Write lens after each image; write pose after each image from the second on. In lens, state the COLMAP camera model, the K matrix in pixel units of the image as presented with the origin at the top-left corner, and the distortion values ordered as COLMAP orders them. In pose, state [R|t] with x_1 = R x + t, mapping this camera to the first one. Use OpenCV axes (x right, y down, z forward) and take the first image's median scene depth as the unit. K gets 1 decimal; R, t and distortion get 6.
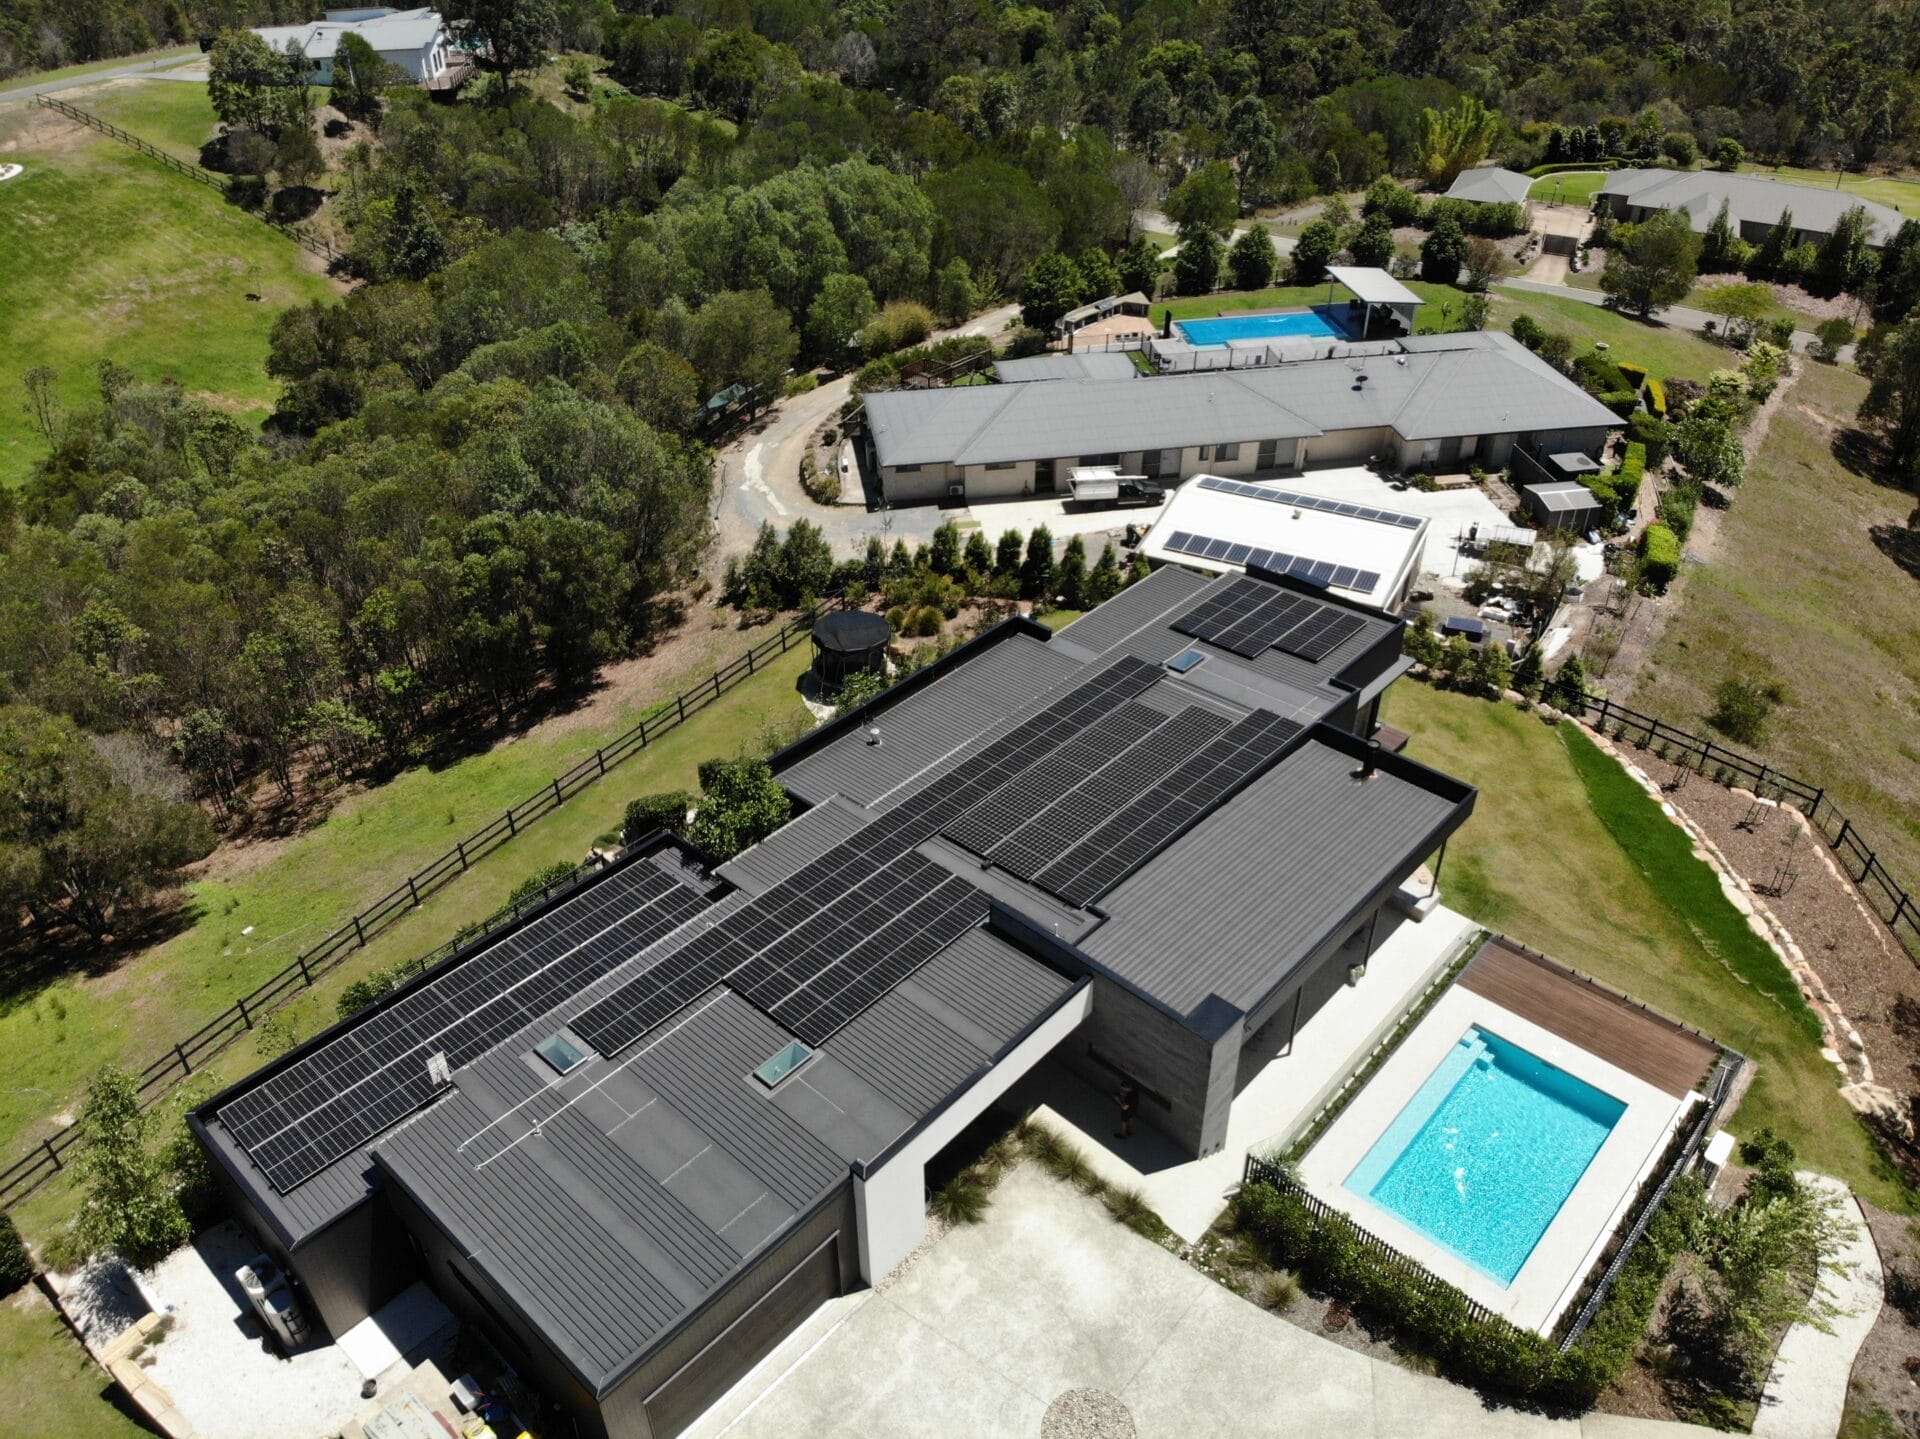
lens RADIAL K [[1413.8, 0, 961.4], [0, 1413.8, 696.7], [0, 0, 1]] dist [0.071991, -0.179975]
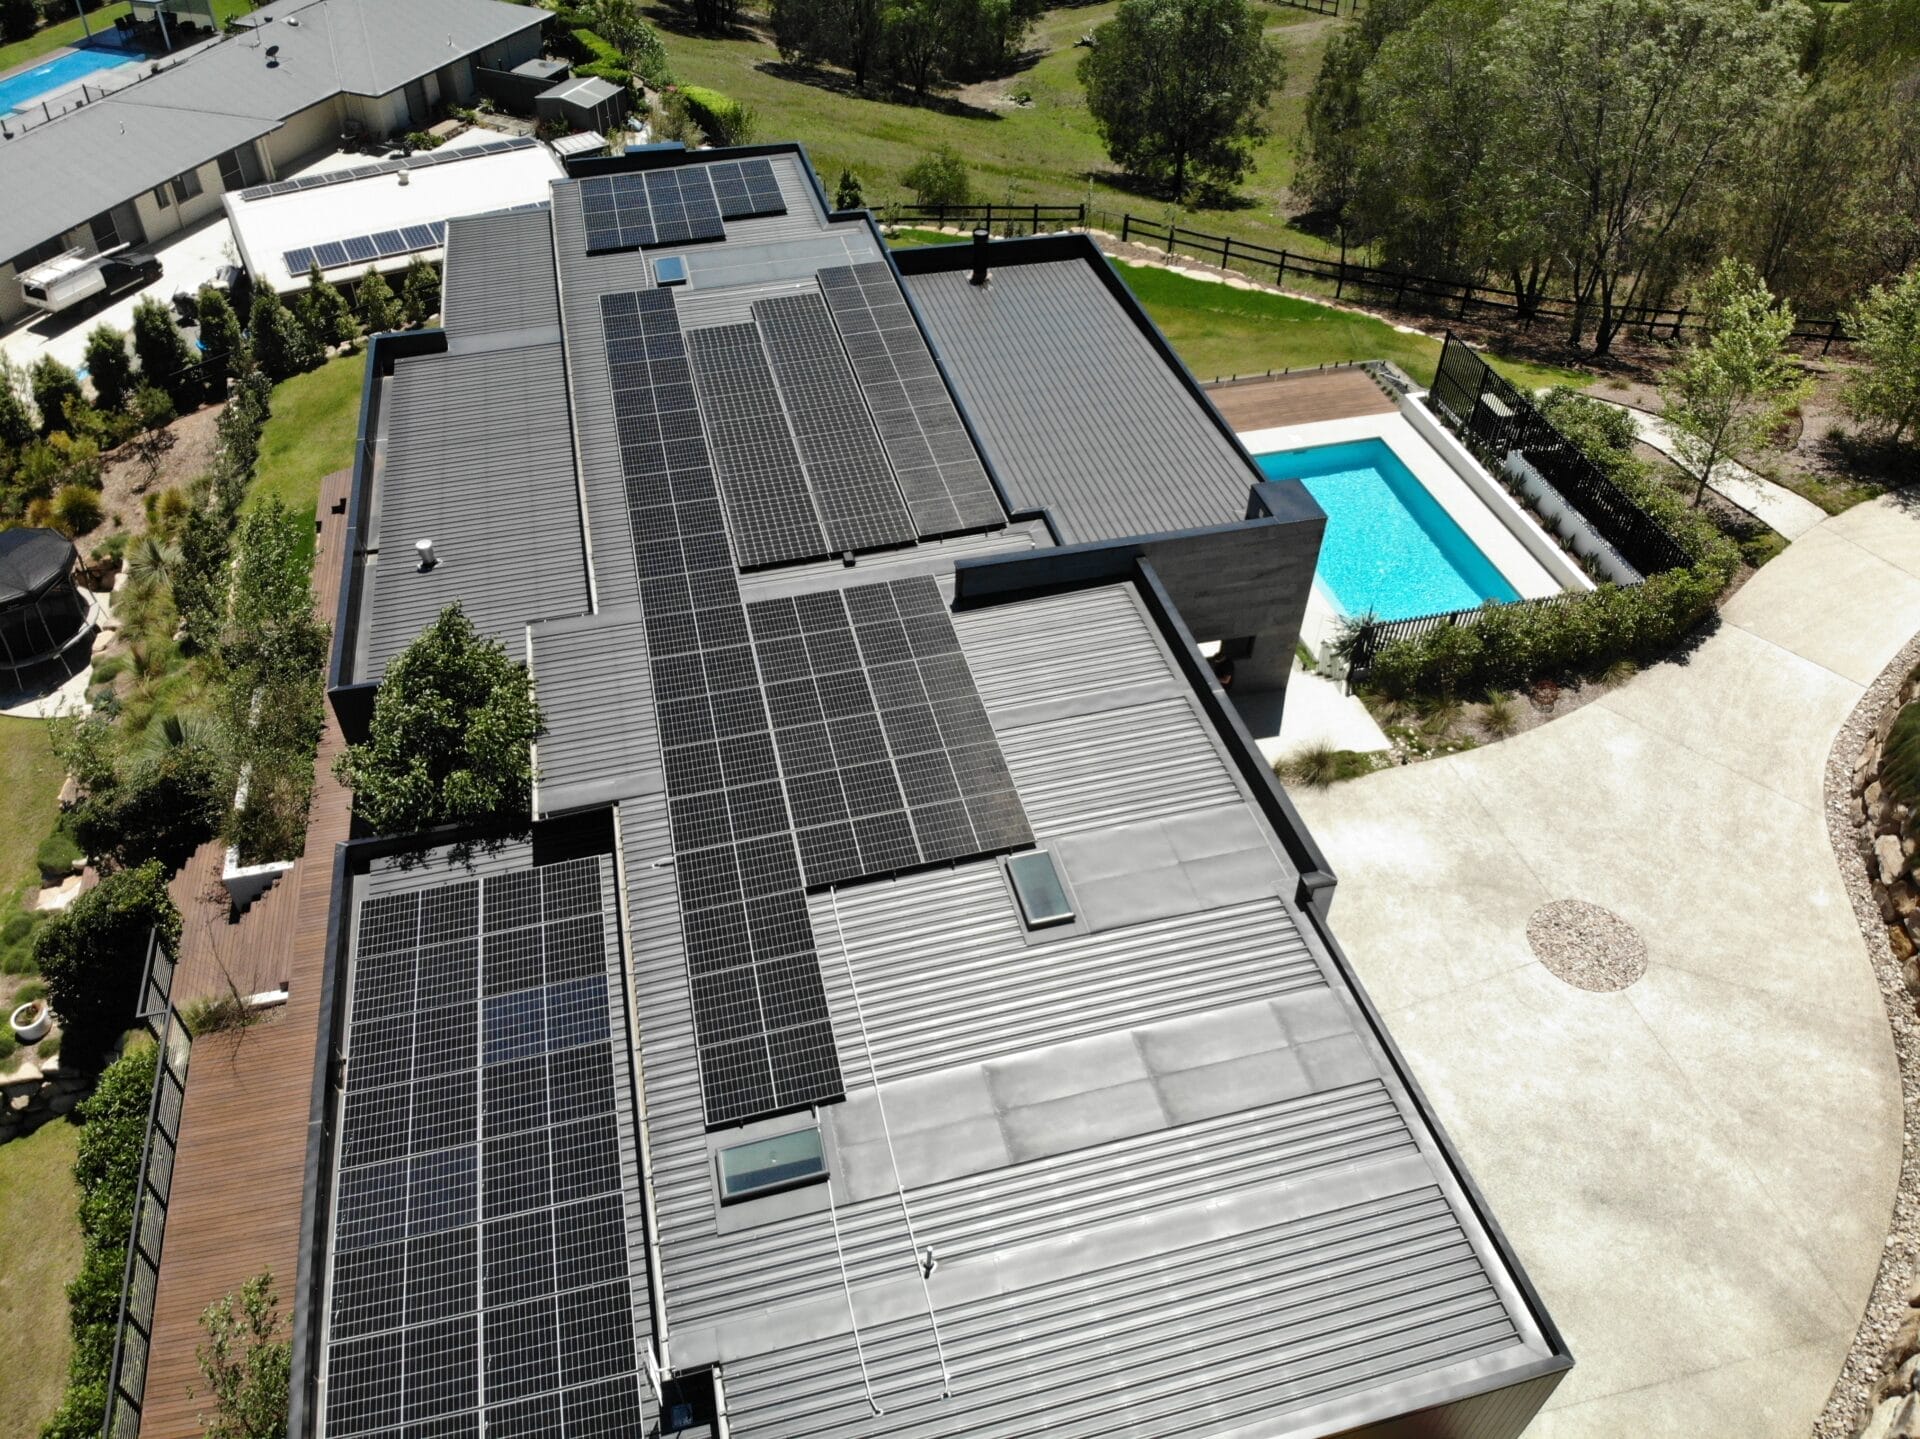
lens RADIAL K [[1413.8, 0, 961.4], [0, 1413.8, 696.7], [0, 0, 1]] dist [0.071991, -0.179975]
pose [[0.550217, -0.543734, 0.633730, -0.320172], [0.451241, 0.832193, 0.322237, -0.011934], [-0.702597, 0.108664, 0.703242, 0.394452]]
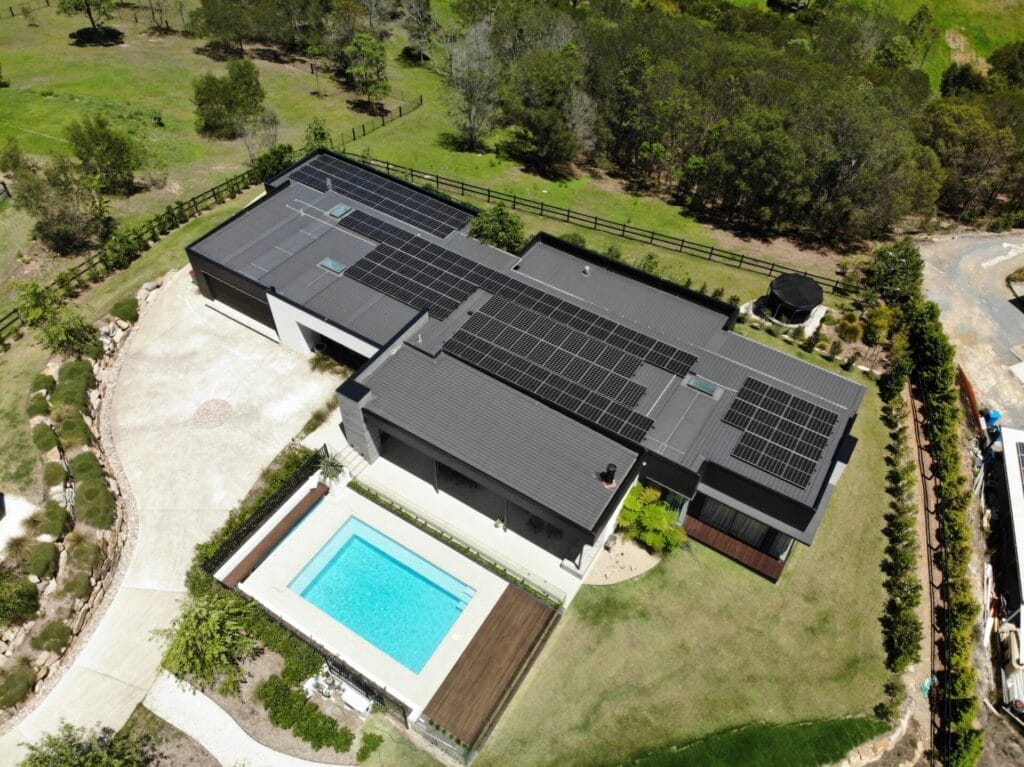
lens RADIAL K [[764.3, 0, 528.6], [0, 764.3, 355.8], [0, 0, 1]] dist [0.079582, -0.150619]
pose [[0.189733, 0.719405, -0.668176, 0.611568], [-0.578828, 0.631655, 0.515723, -0.338976], [0.793070, 0.288909, 0.536257, 0.403855]]
